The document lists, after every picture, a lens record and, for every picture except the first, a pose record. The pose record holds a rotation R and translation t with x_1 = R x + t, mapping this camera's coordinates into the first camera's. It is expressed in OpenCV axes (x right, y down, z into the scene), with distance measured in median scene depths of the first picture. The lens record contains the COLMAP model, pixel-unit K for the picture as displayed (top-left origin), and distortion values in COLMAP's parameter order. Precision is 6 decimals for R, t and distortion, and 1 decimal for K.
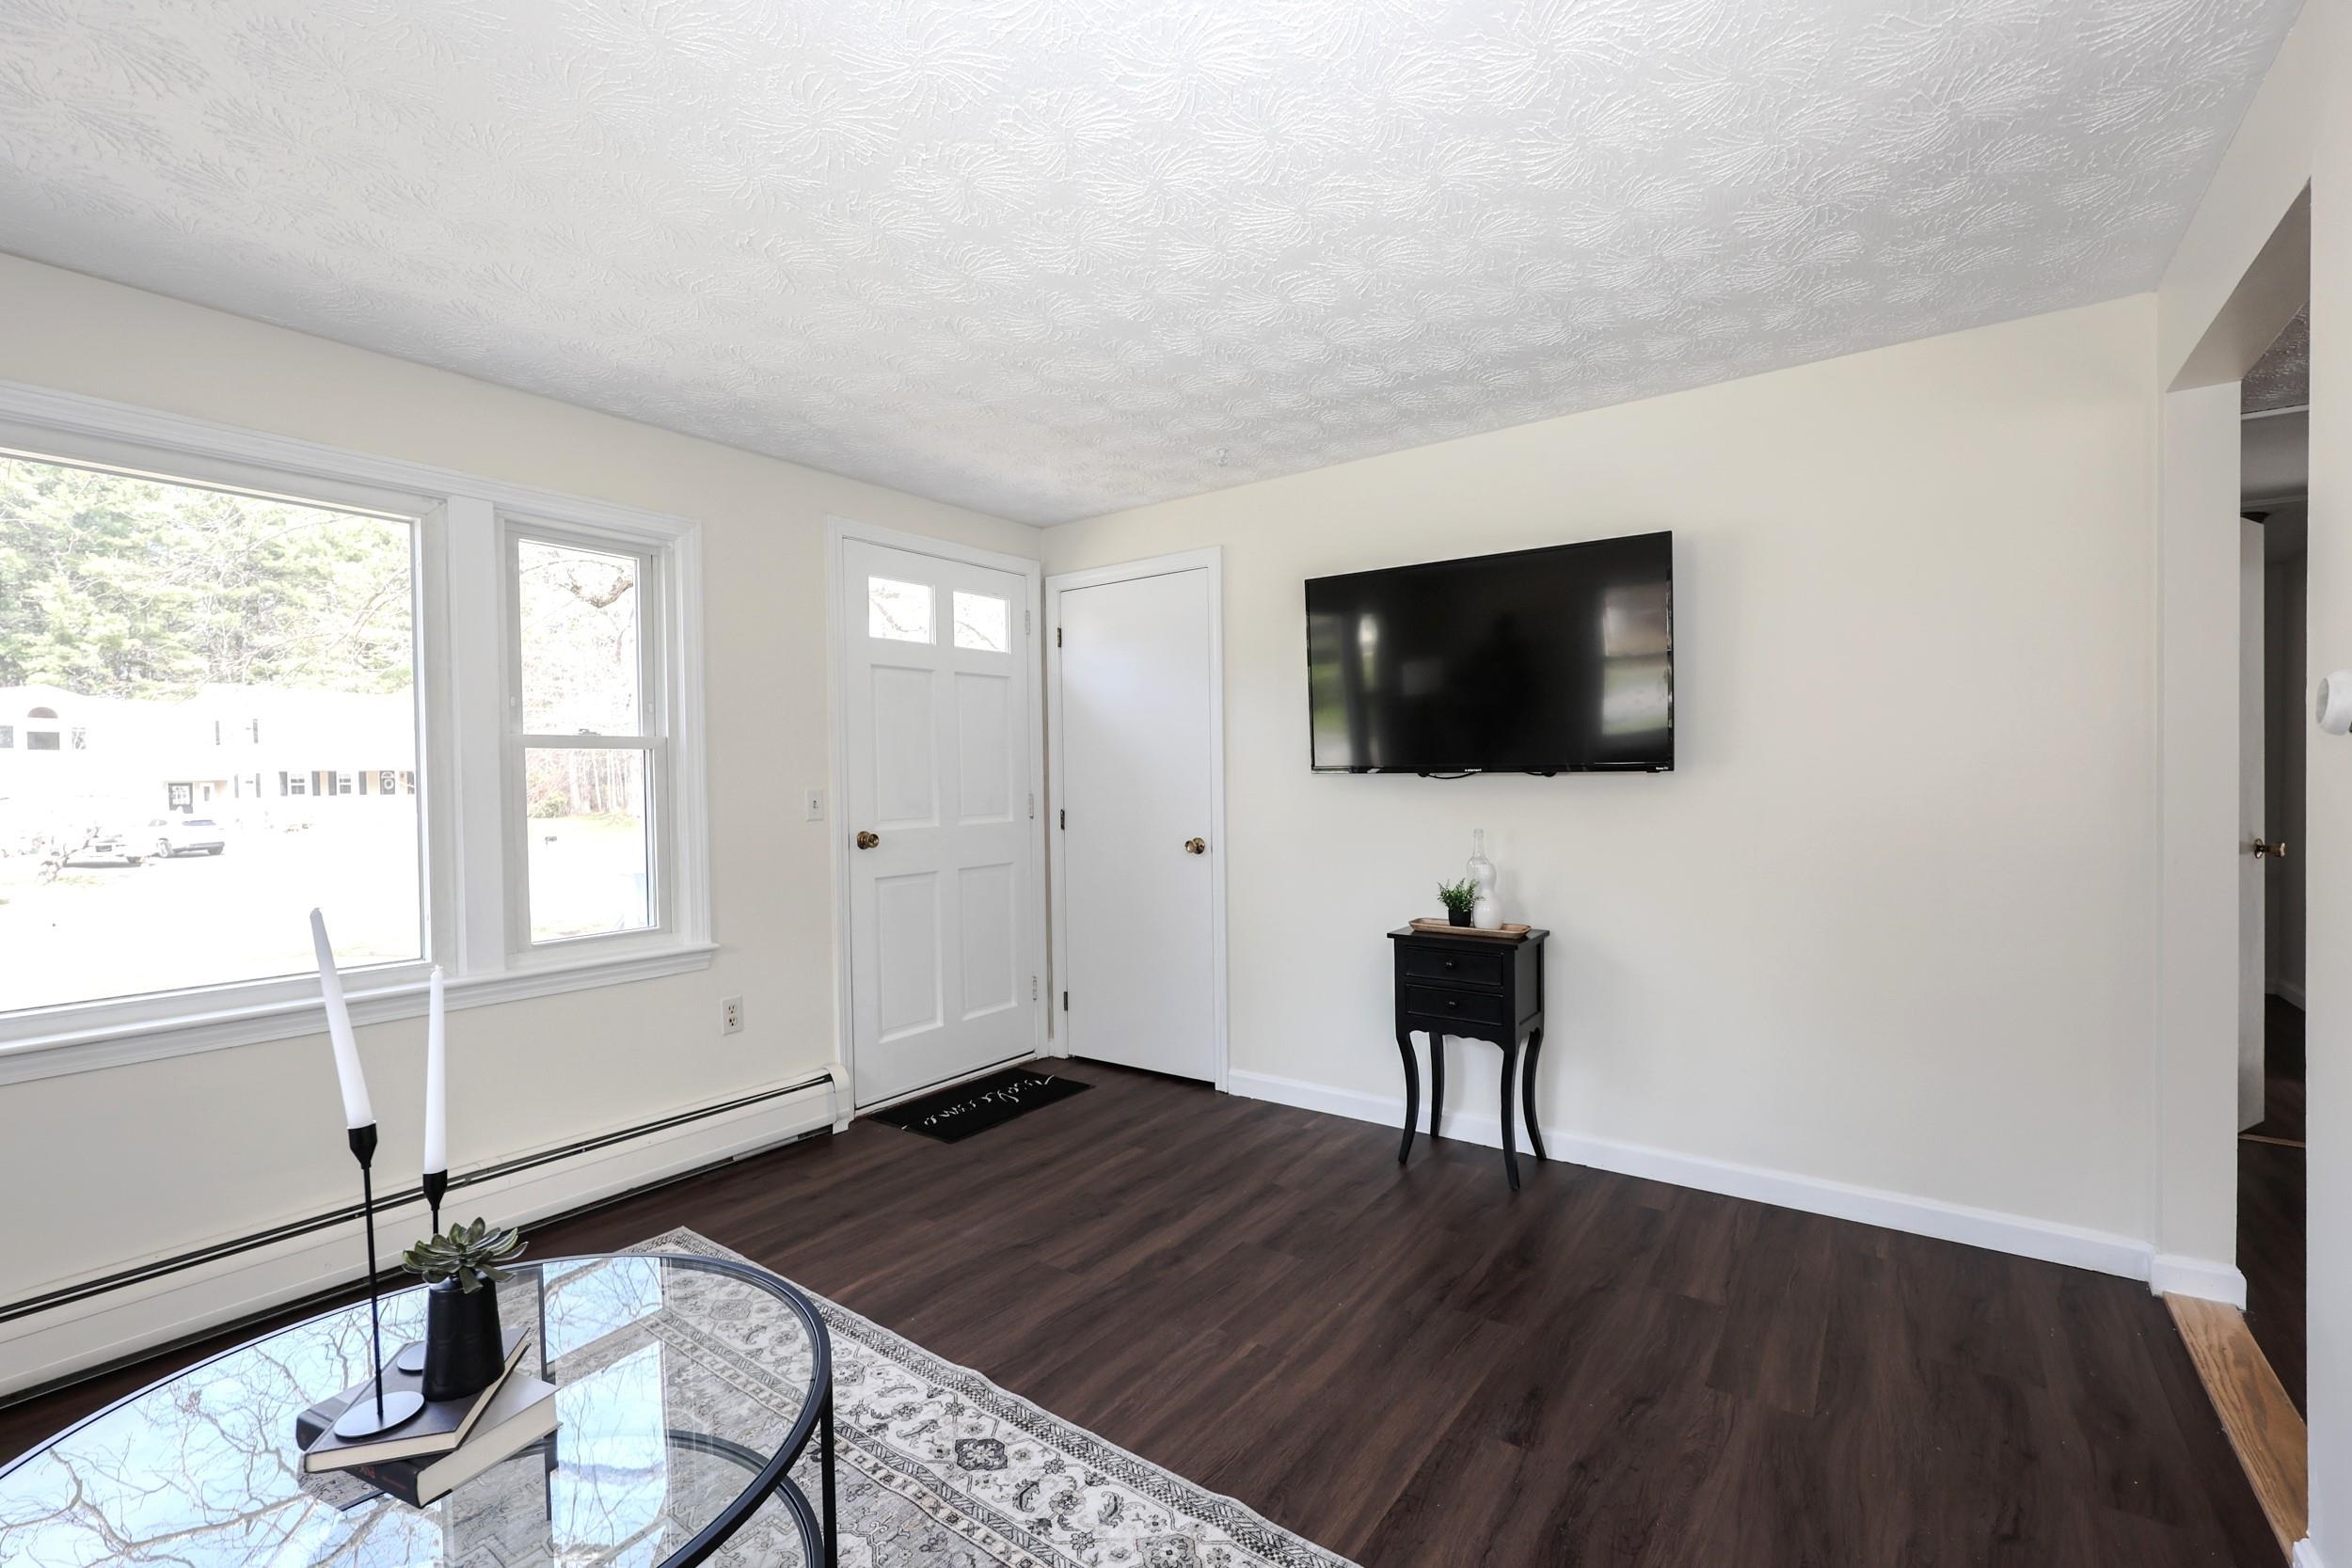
lens RADIAL K [[999.3, 0, 1181.3], [0, 999.3, 789.0], [0, 0, 1]] dist [-0.001011, -0.000185]
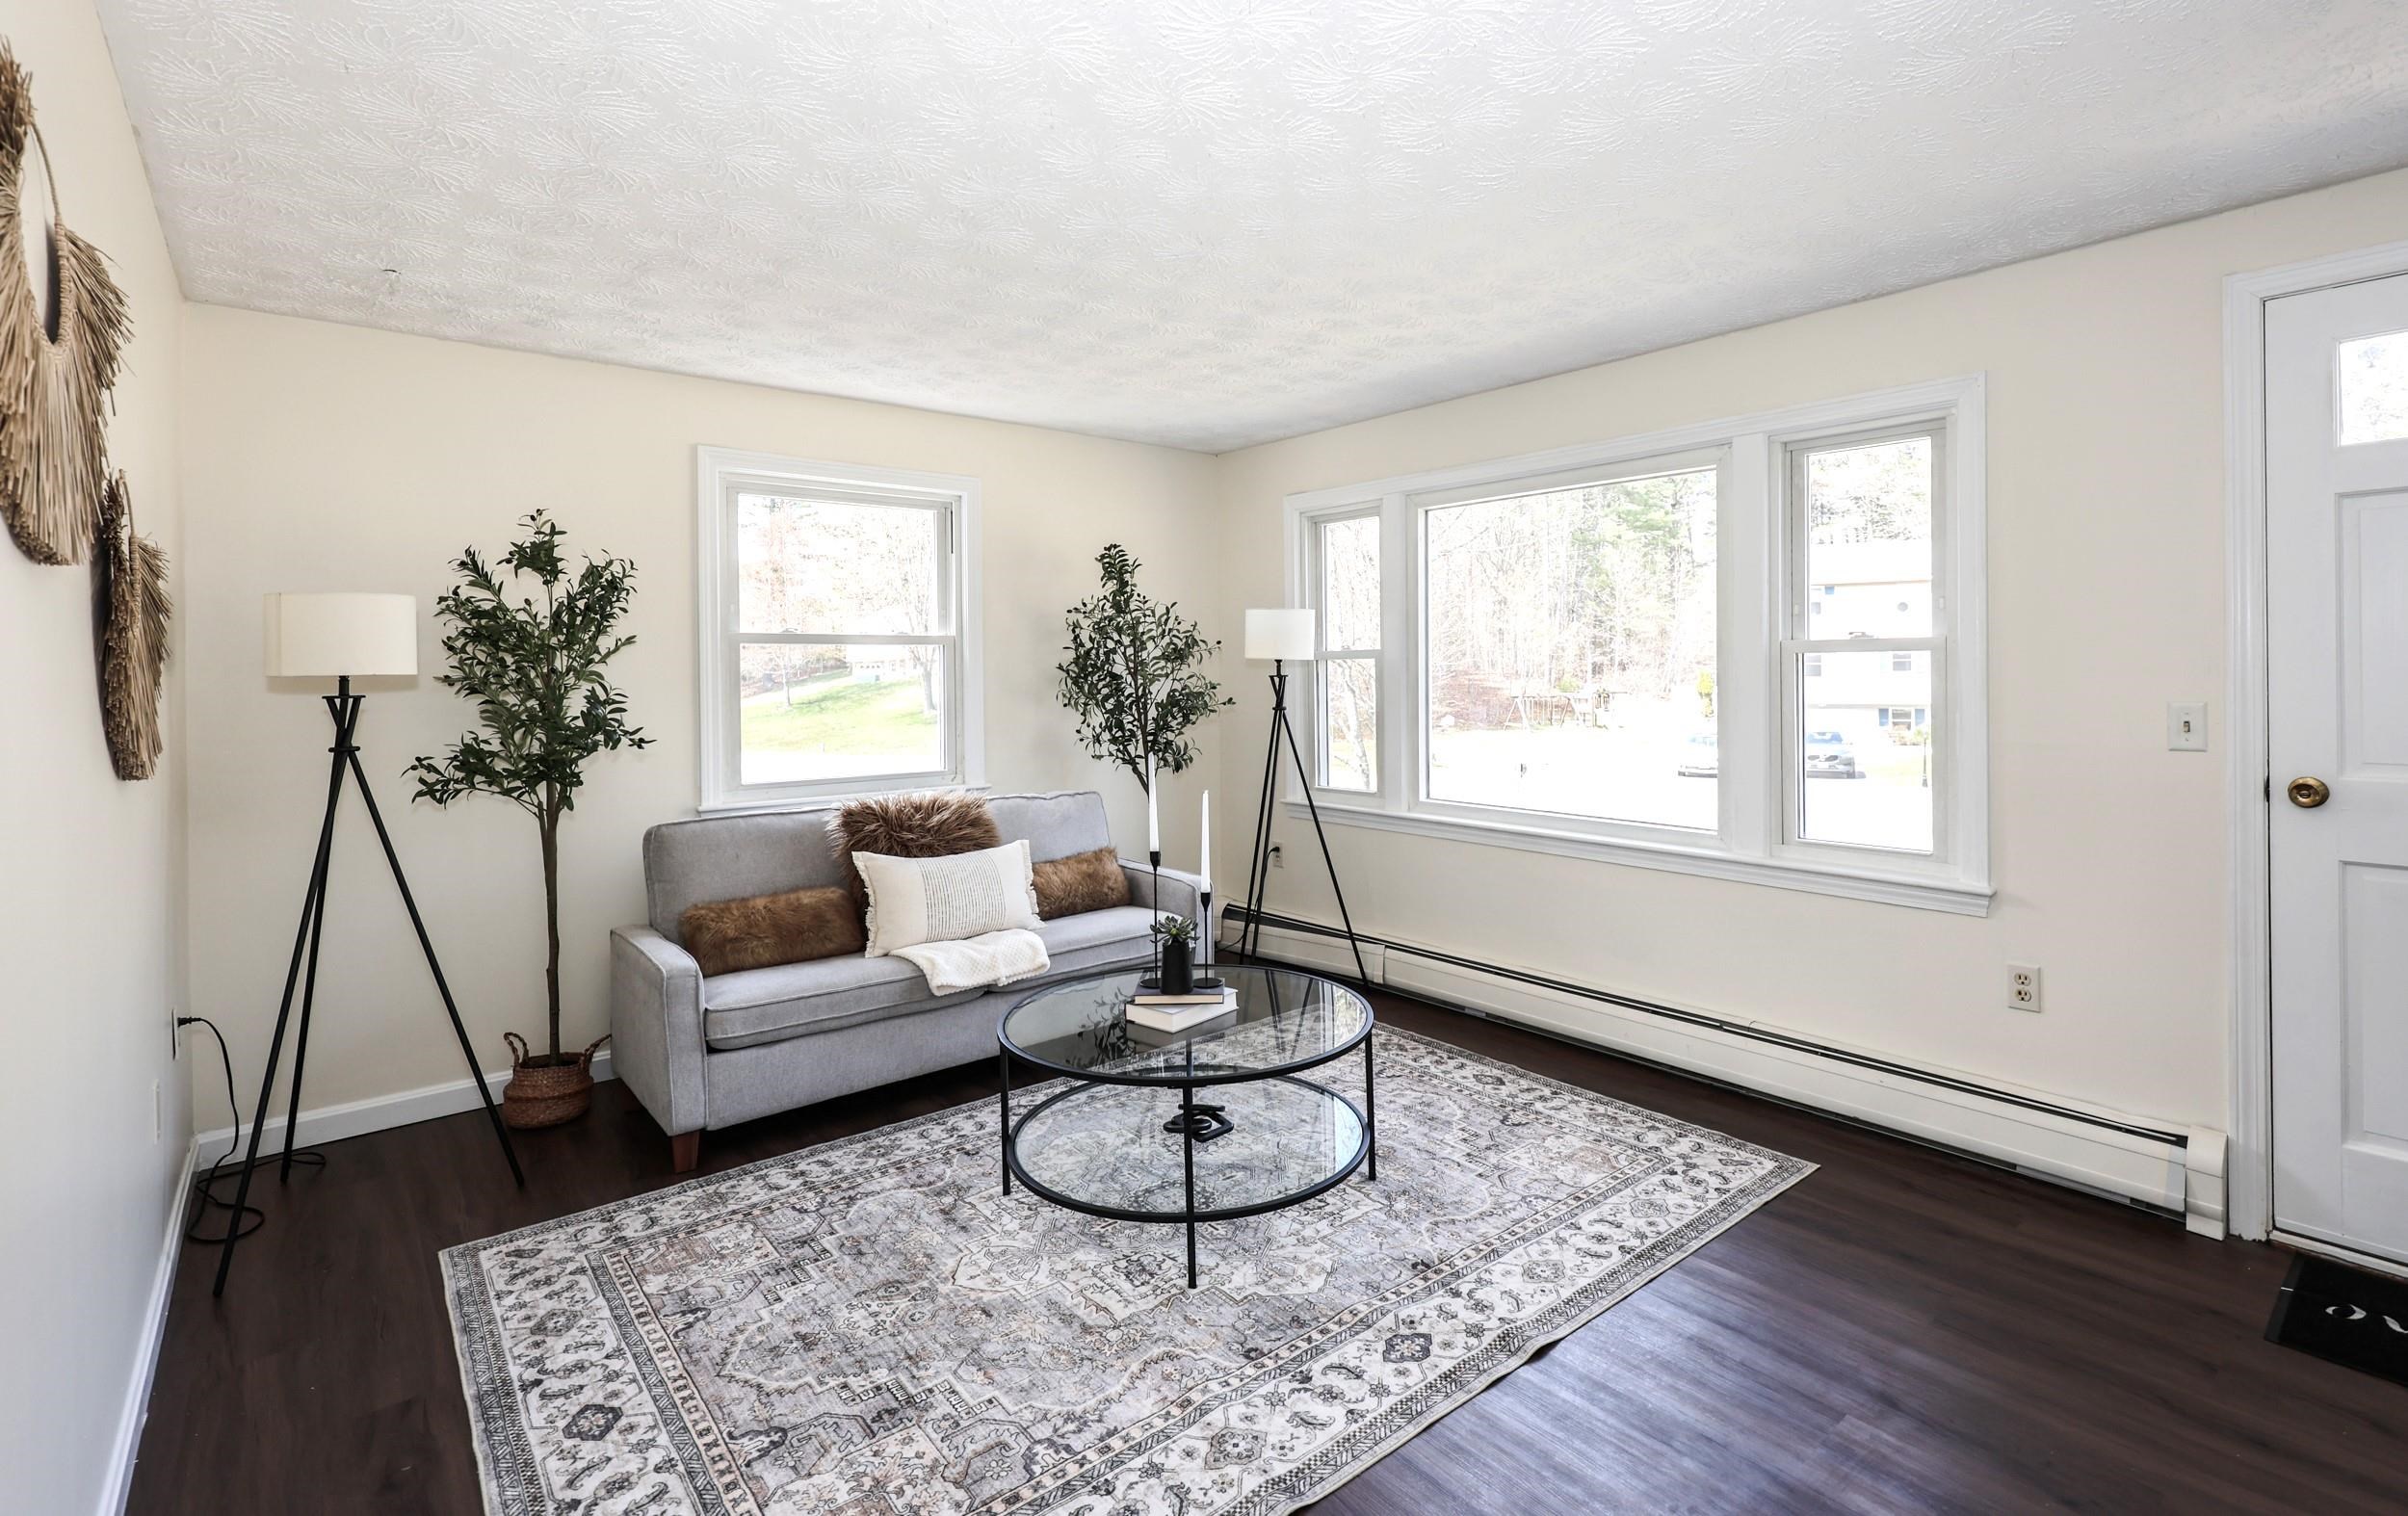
lens RADIAL K [[1080.9, 0, 1235.6], [0, 1080.9, 669.6], [0, 0, 1]] dist [-0.001394, -0.000009]
pose [[-0.229904, 0.015031, -0.973097, 0.900339], [0.001334, 0.999885, 0.015130, -0.064502], [0.973212, 0.002180, -0.229898, 1.037922]]
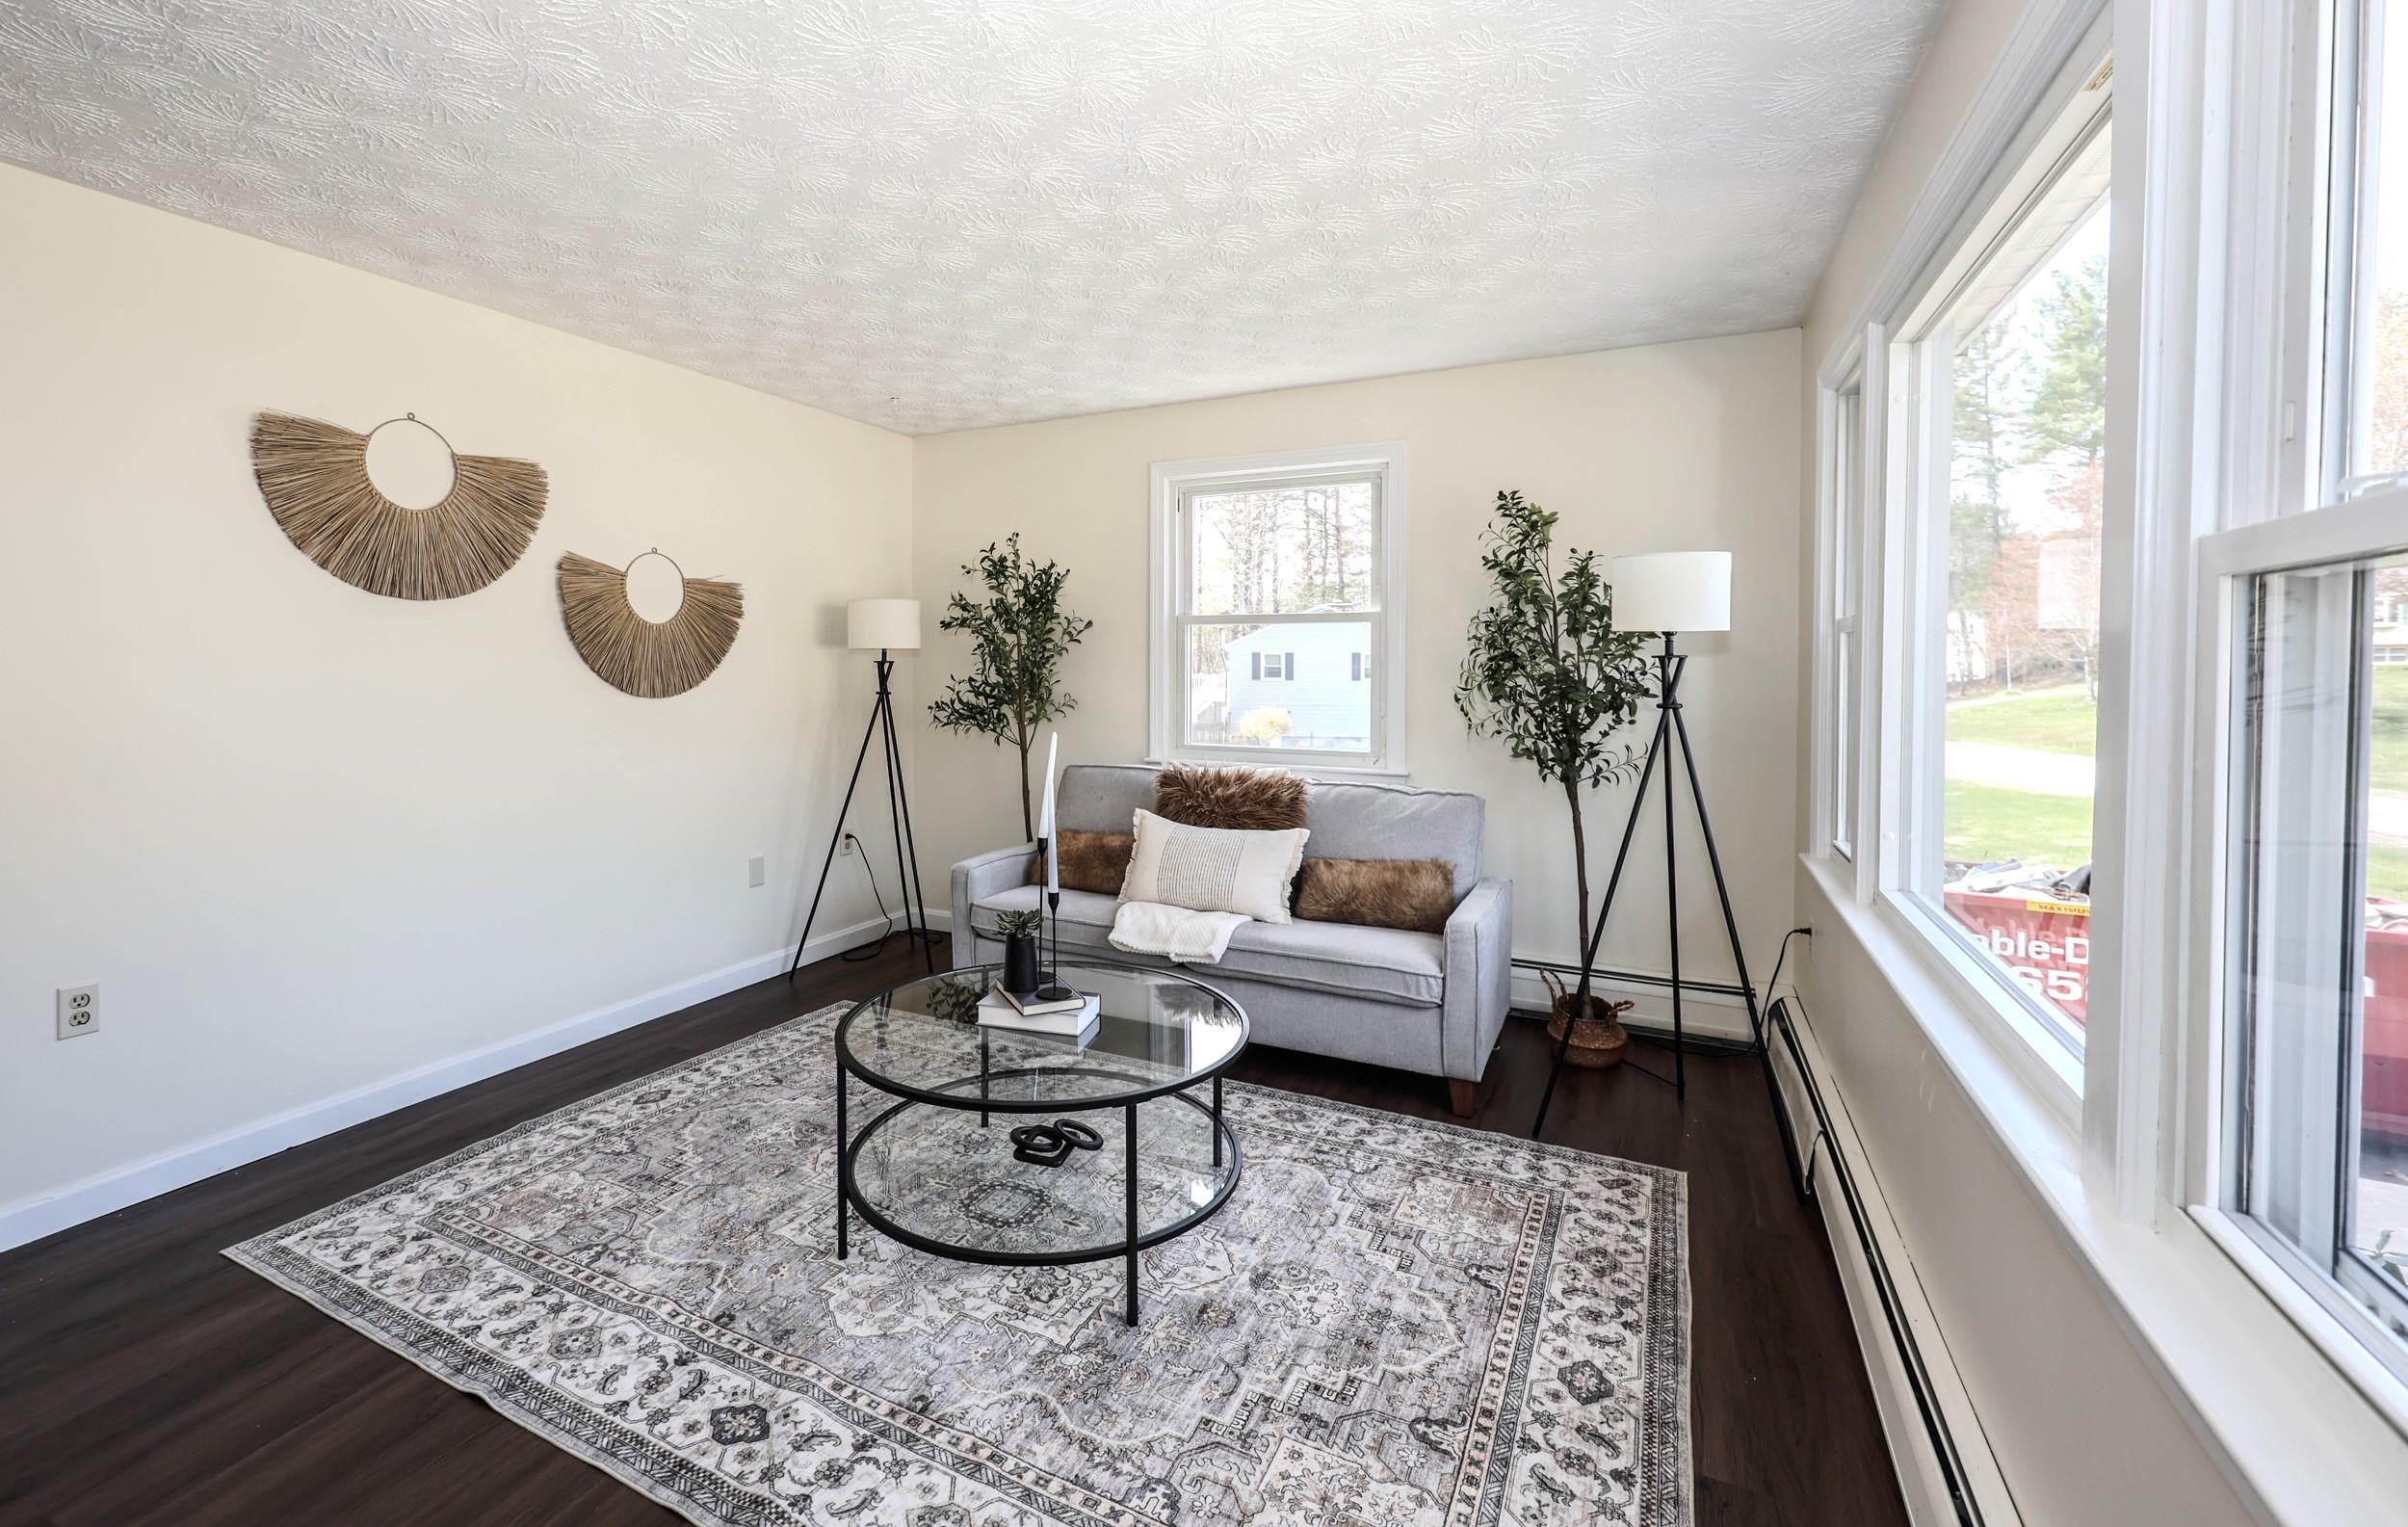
lens RADIAL K [[1021.1, 0, 1166.7], [0, 1021.1, 673.1], [0, 0, 1]] dist [0.001473, 0.000648]
pose [[-0.983256, 0.020569, -0.181064, -0.414314], [0.014417, 0.999275, 0.035227, -0.055228], [0.181658, 0.032027, -0.982840, 1.898087]]
